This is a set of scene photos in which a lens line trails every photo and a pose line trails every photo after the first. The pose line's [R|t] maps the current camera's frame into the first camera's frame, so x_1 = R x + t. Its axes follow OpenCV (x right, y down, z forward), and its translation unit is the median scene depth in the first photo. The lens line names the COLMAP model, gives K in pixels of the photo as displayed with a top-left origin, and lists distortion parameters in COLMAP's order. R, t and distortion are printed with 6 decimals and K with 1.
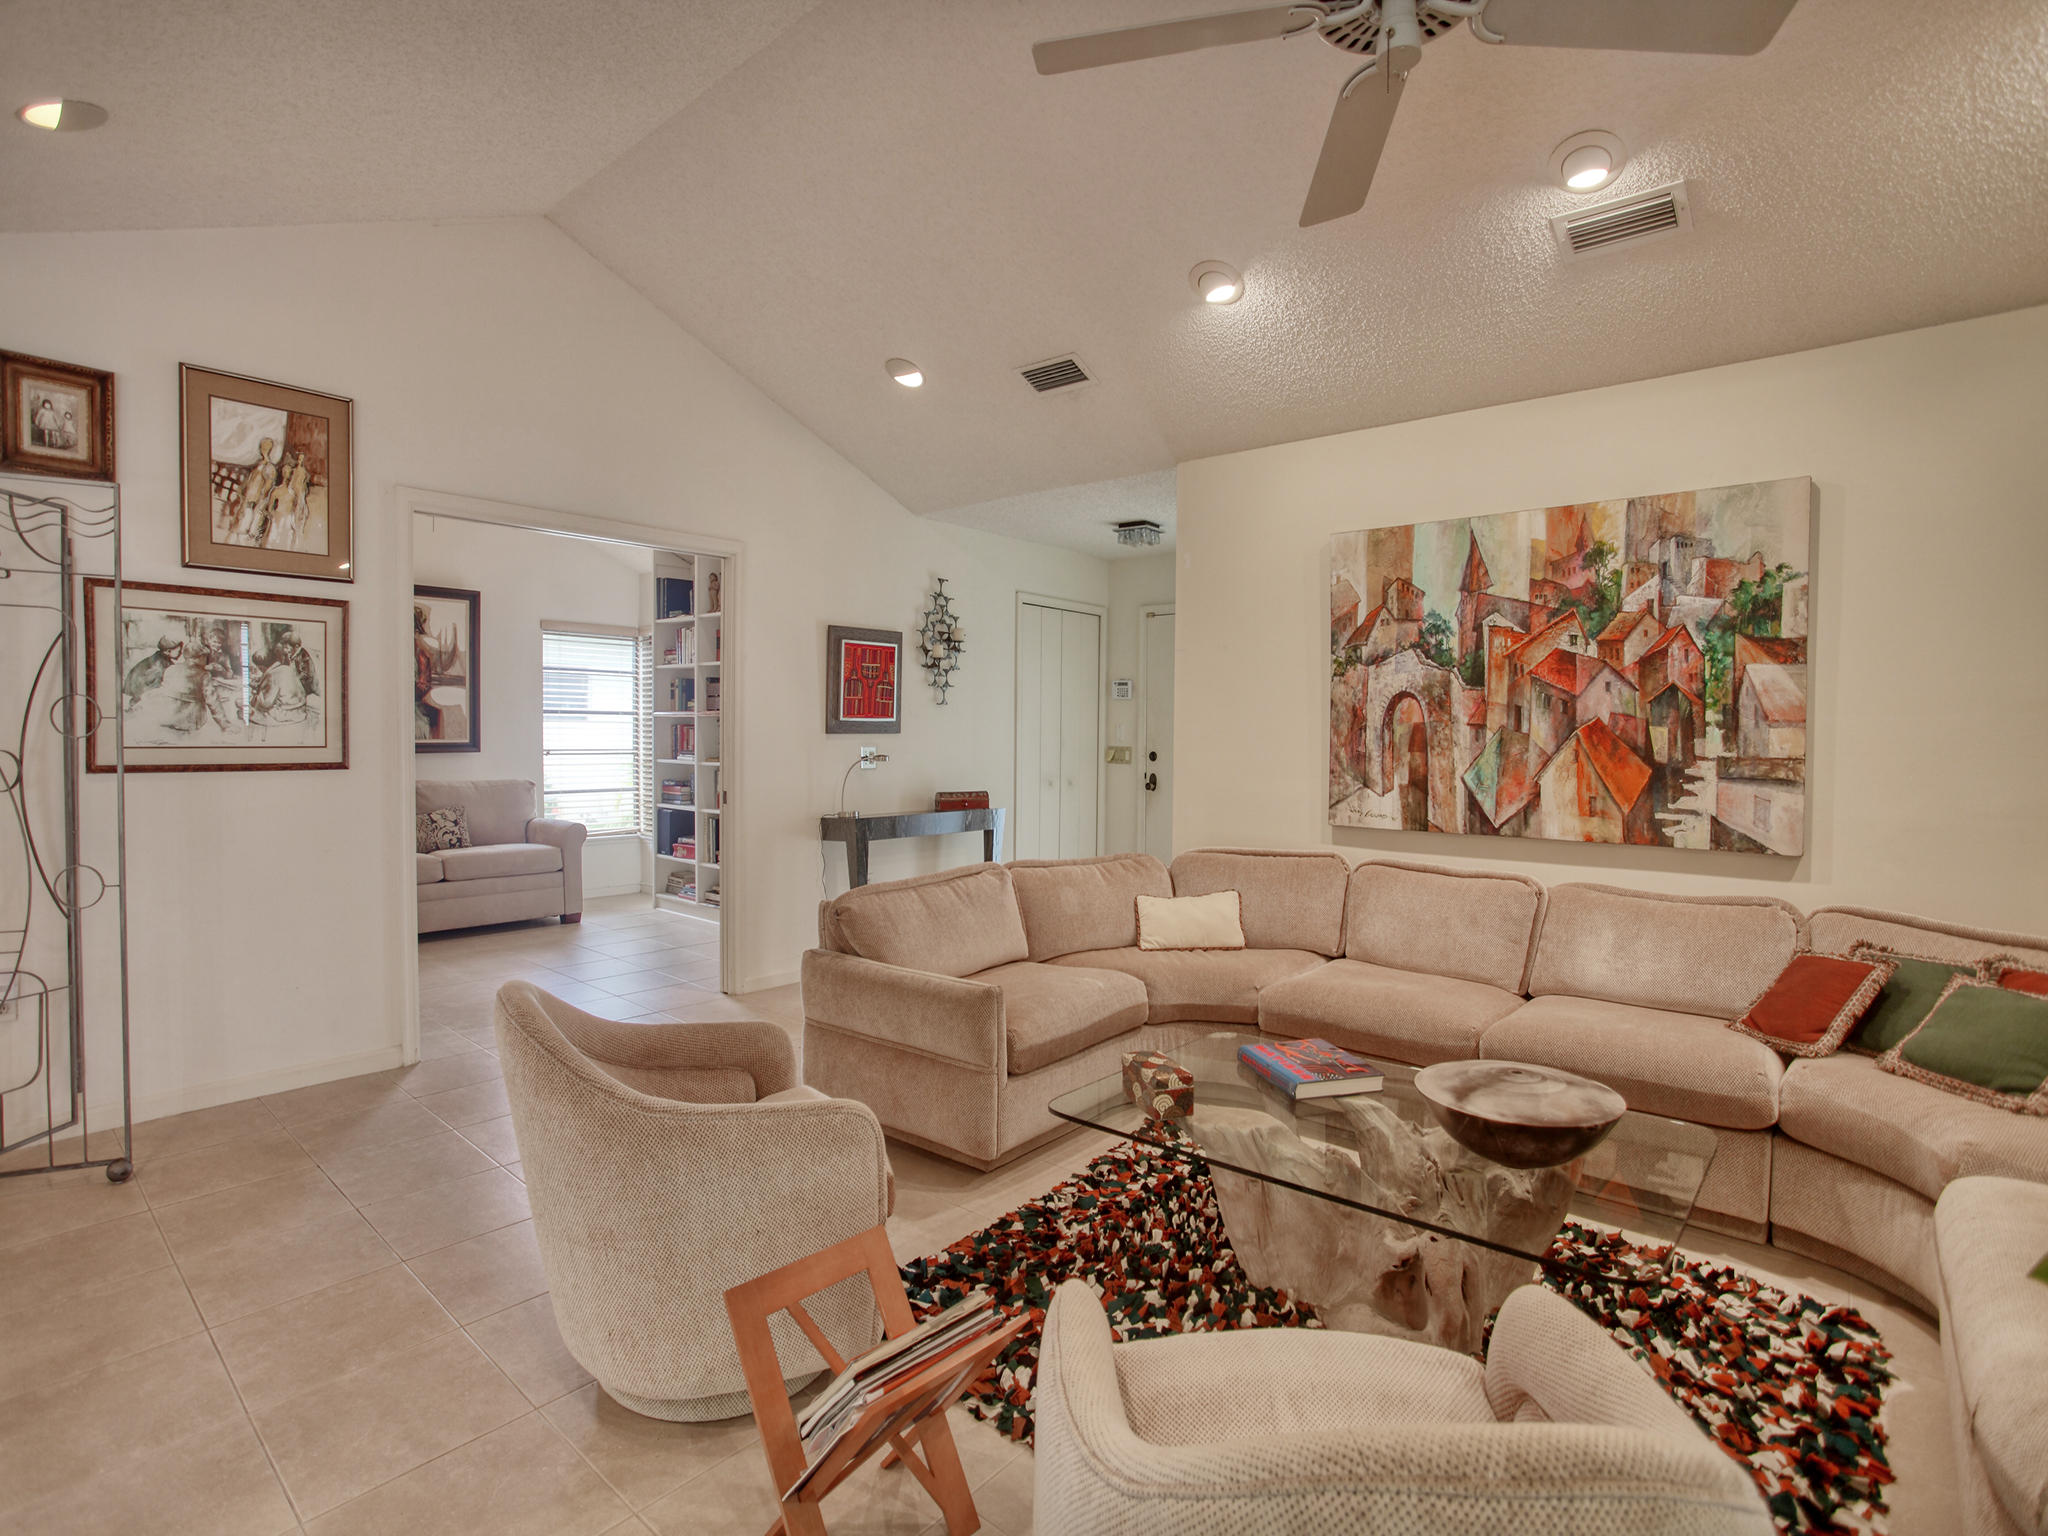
lens RADIAL K [[1032.9, 0, 1024.0], [0, 1032.9, 768.0], [0, 0, 1]] dist [-0.072314, 0.029869]
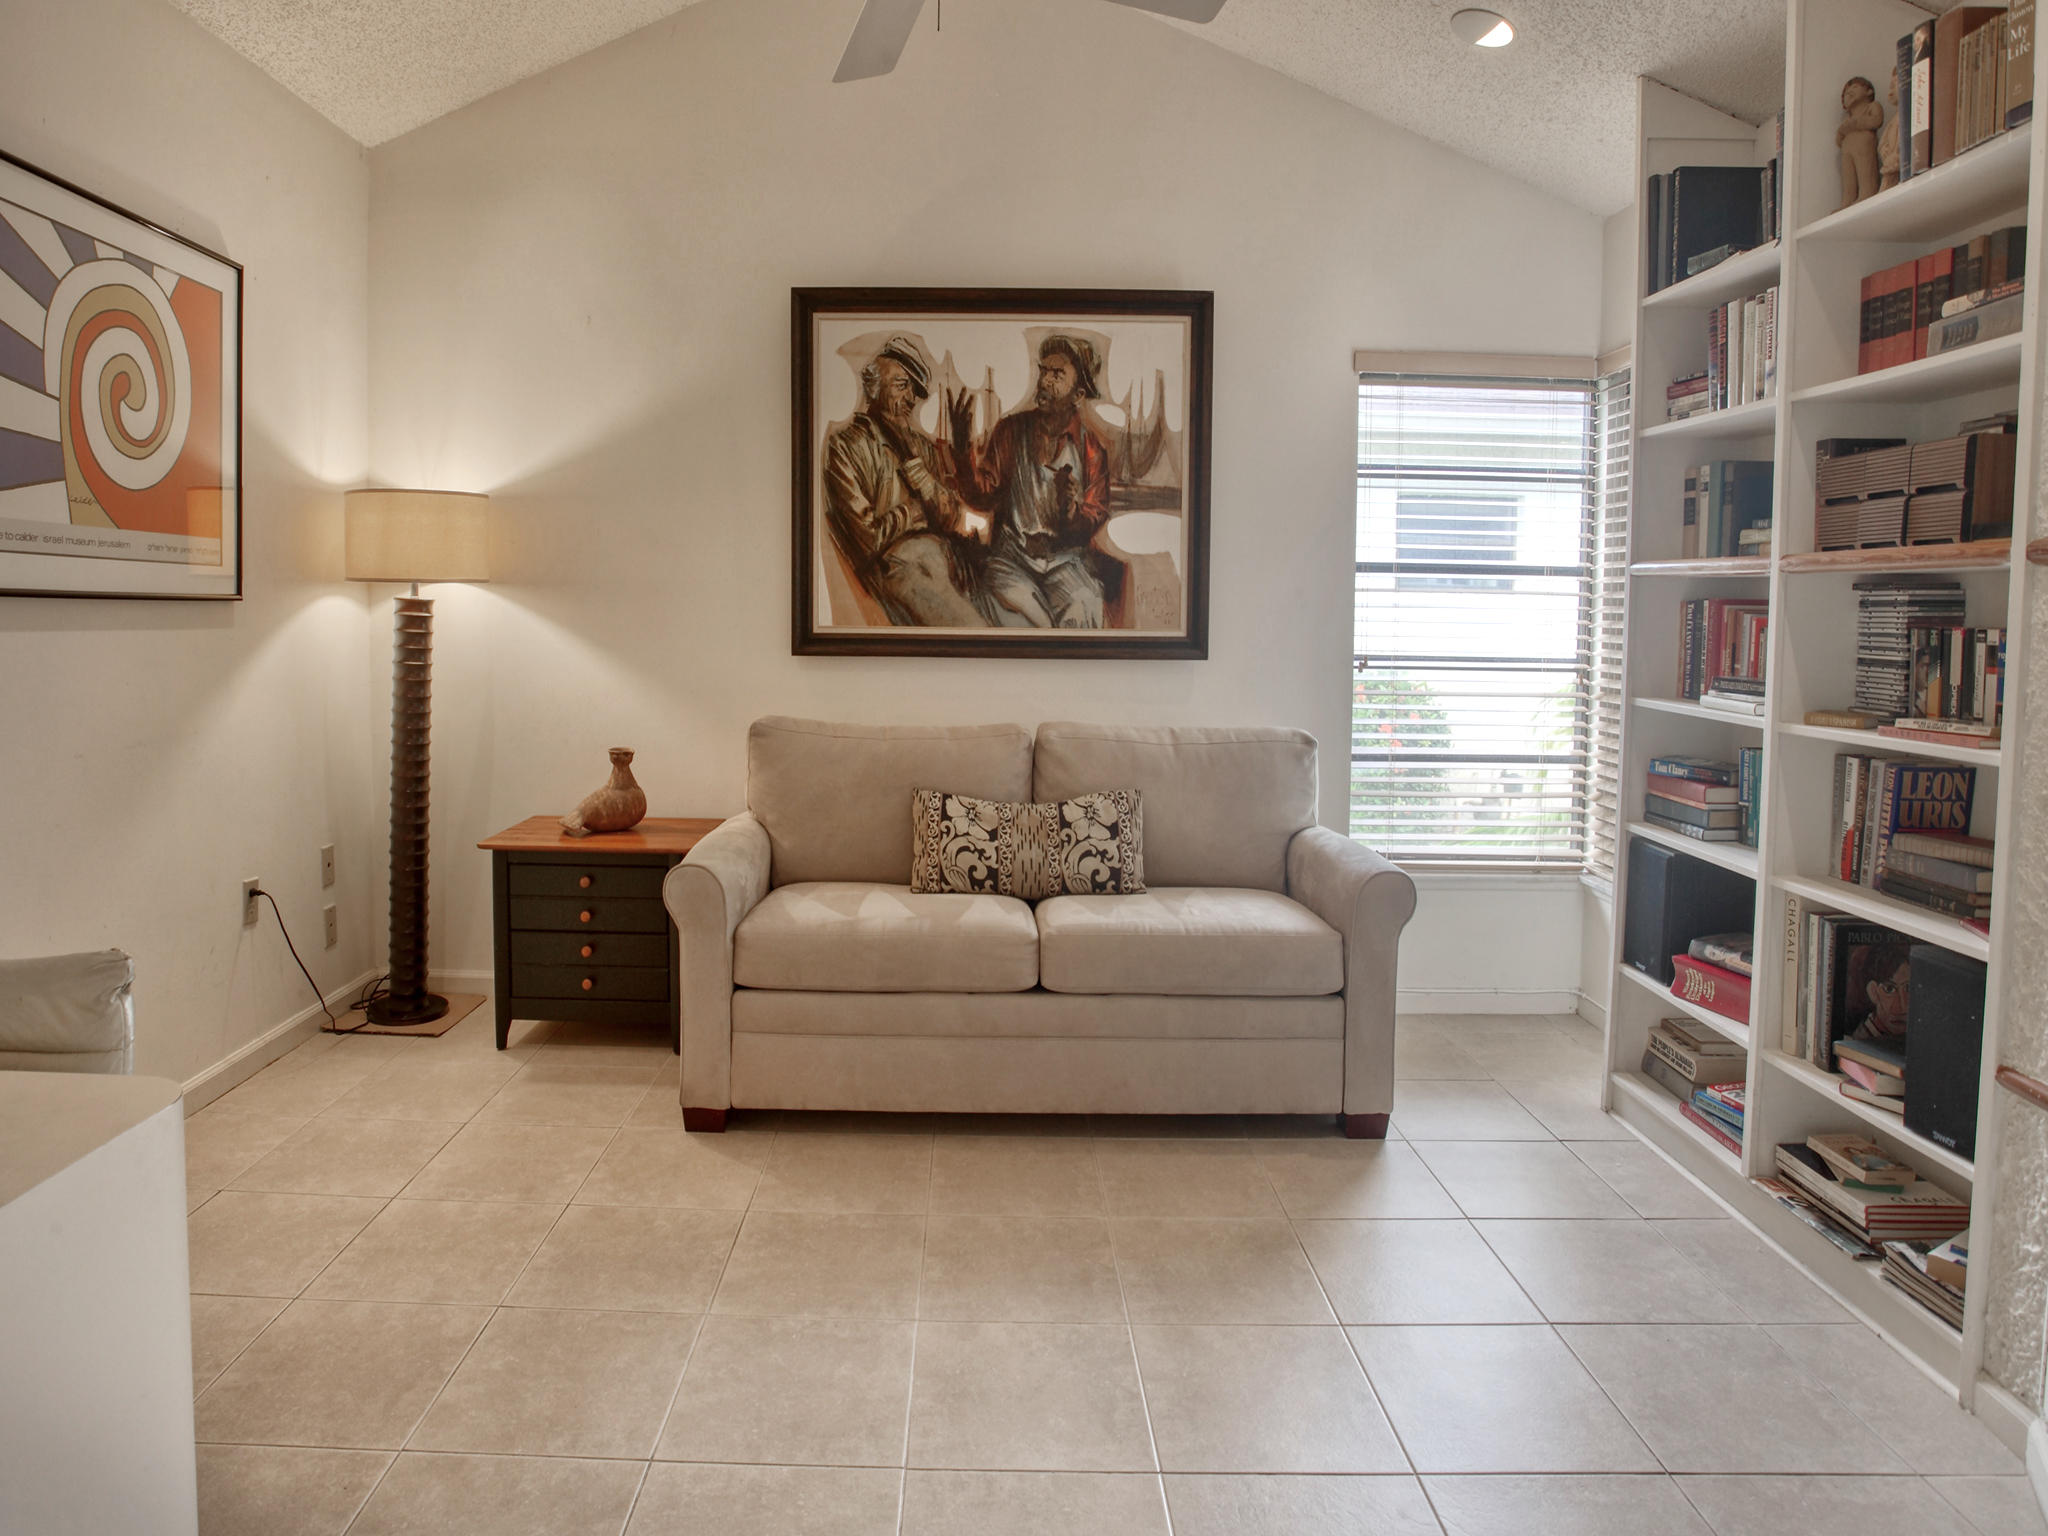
lens RADIAL K [[1188.1, 0, 981.7], [0, 1188.1, 657.4], [0, 0, 1]] dist [-0.079116, 0.034969]
pose [[0.649557, 0.036324, -0.759445, -0.205699], [-0.032749, 0.999268, 0.019784, -0.023199], [0.759607, 0.012020, 0.650271, 0.579827]]
